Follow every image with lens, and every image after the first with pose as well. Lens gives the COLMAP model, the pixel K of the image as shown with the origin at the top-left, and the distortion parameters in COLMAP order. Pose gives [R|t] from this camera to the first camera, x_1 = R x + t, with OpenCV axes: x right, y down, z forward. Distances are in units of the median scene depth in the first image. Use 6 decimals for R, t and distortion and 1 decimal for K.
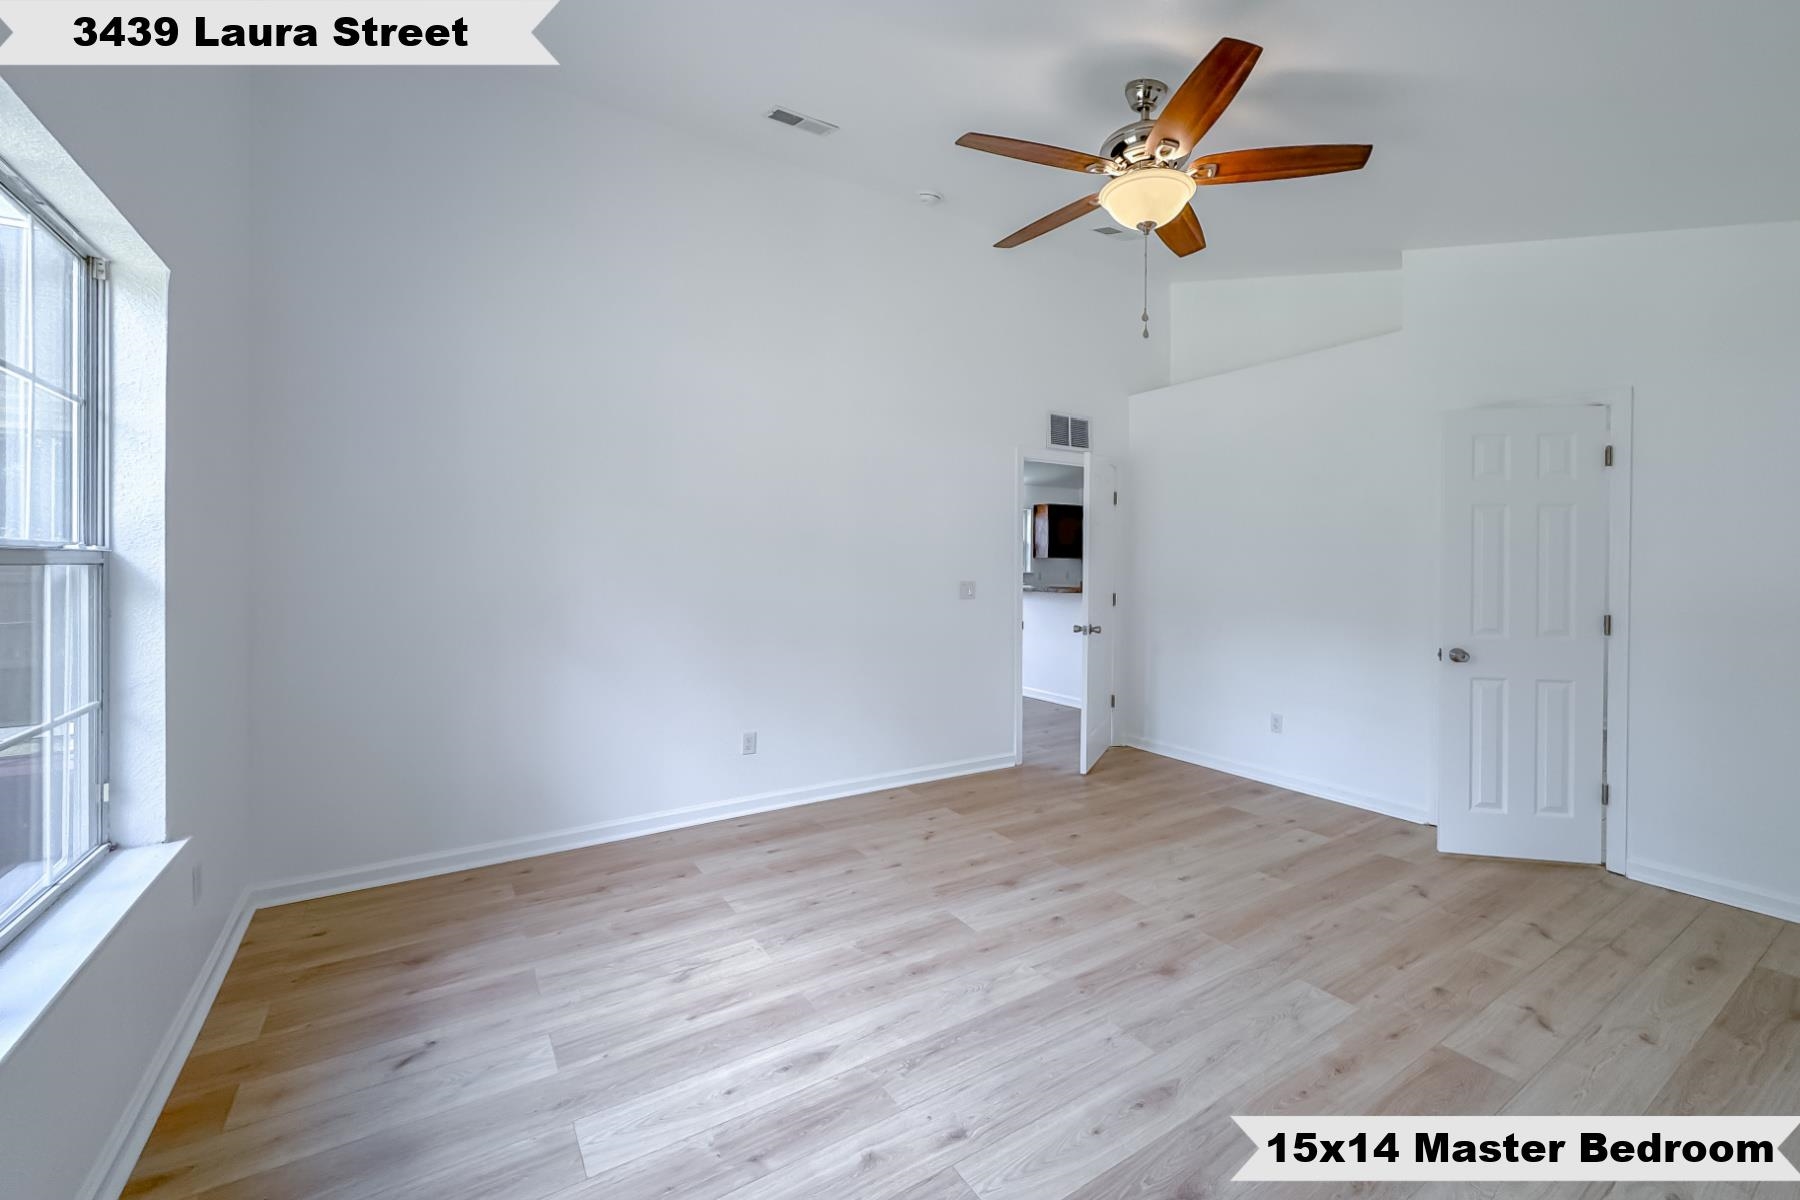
lens RADIAL K [[743.0, 0, 897.2], [0, 743.0, 554.7], [0, 0, 1]] dist [-0.006871, 0.000966]
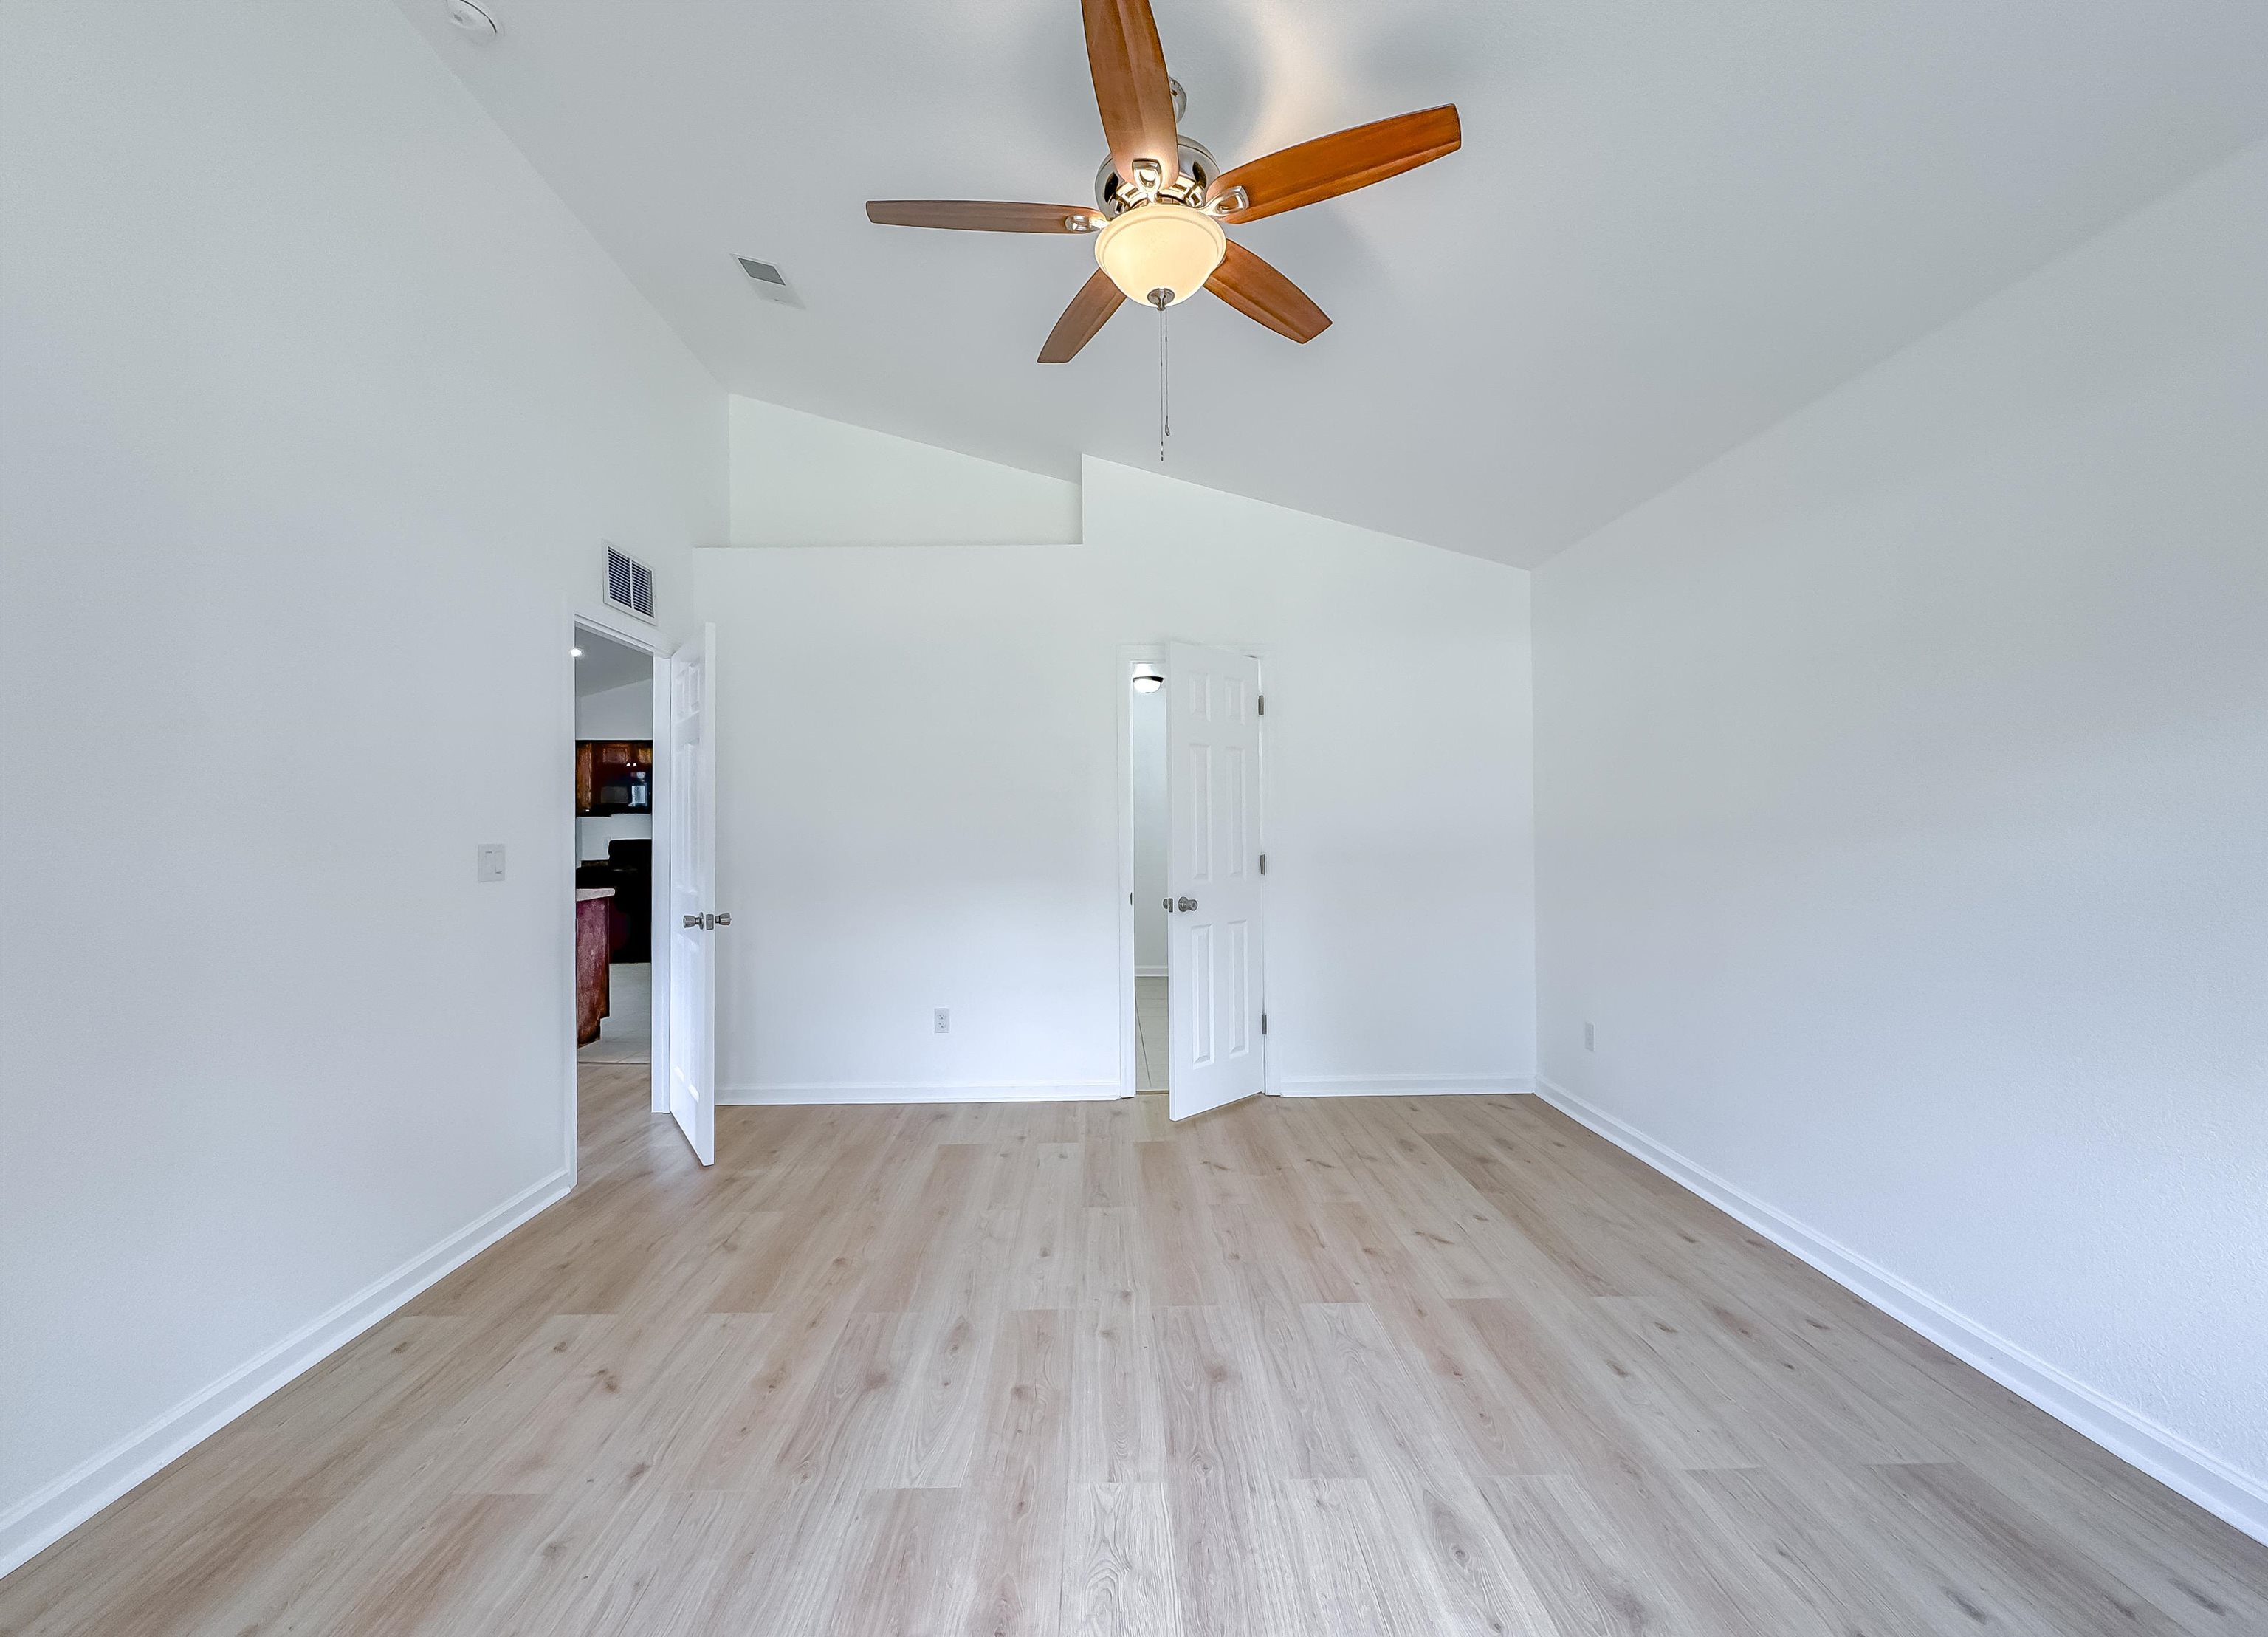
lens RADIAL K [[978.1, 0, 1131.9], [0, 978.1, 808.9], [0, 0, 1]] dist [-0.007352, -0.000174]
pose [[0.513378, 0.007284, 0.858132, -0.363902], [0.002933, 0.999943, -0.010243, 0.030698], [-0.858158, 0.007775, 0.513327, 0.462124]]
